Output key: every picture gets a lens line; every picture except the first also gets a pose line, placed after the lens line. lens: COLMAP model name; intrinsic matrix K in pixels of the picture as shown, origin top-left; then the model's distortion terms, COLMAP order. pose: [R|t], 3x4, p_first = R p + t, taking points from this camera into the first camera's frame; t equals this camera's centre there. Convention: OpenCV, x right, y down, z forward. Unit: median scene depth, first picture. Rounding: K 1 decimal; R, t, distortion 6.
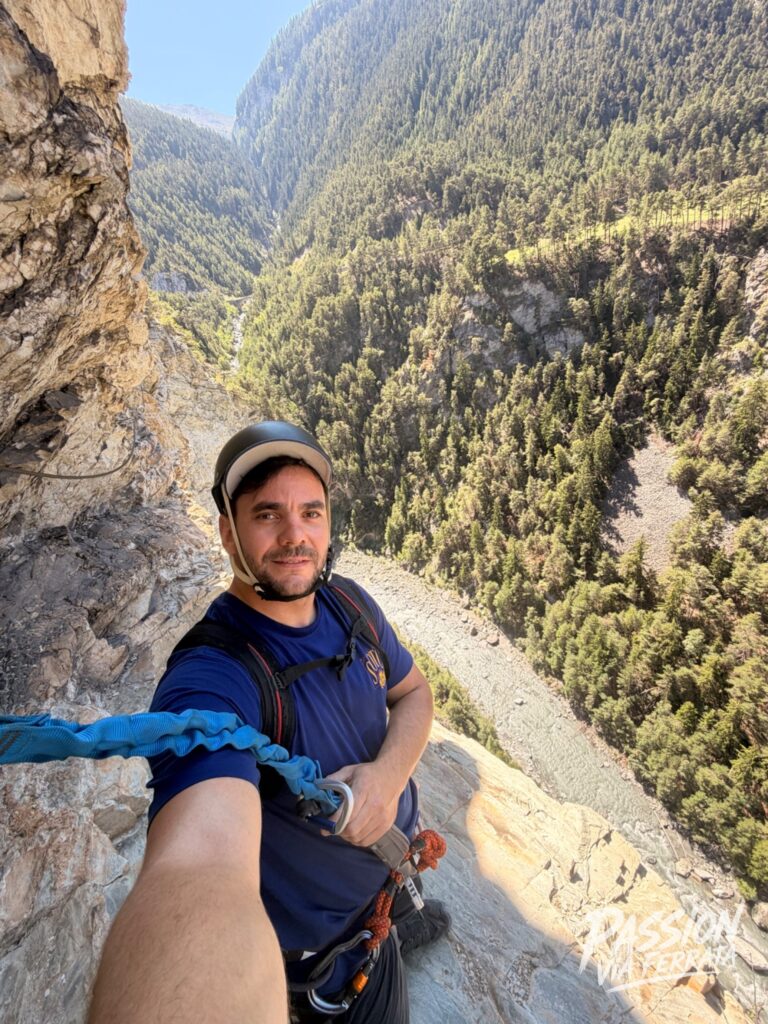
lens RADIAL K [[405.5, 0, 383.5], [0, 405.5, 508.3], [0, 0, 1]] dist [0.000808, -0.000783]
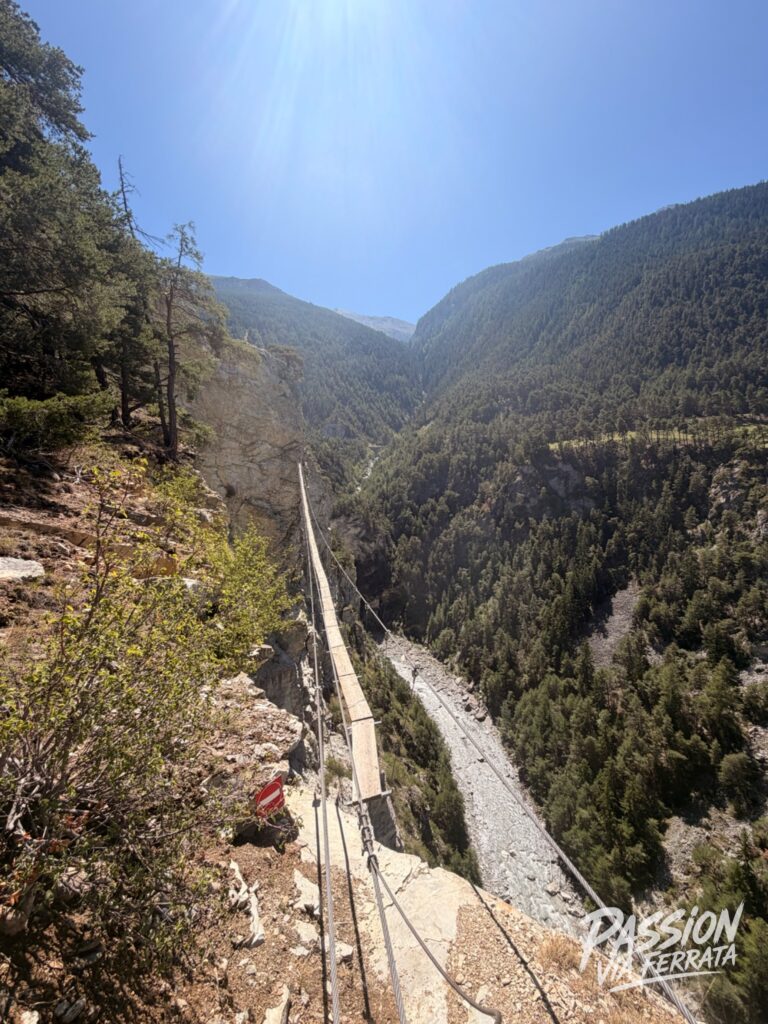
lens RADIAL K [[405.5, 0, 383.6], [0, 405.5, 512.7], [0, 0, 1]] dist [0.000808, -0.000783]
pose [[0.941690, 0.170258, -0.290227, 0.181666], [-0.255705, 0.922747, -0.288362, 0.135749], [0.218710, 0.345760, 0.912478, -0.294472]]
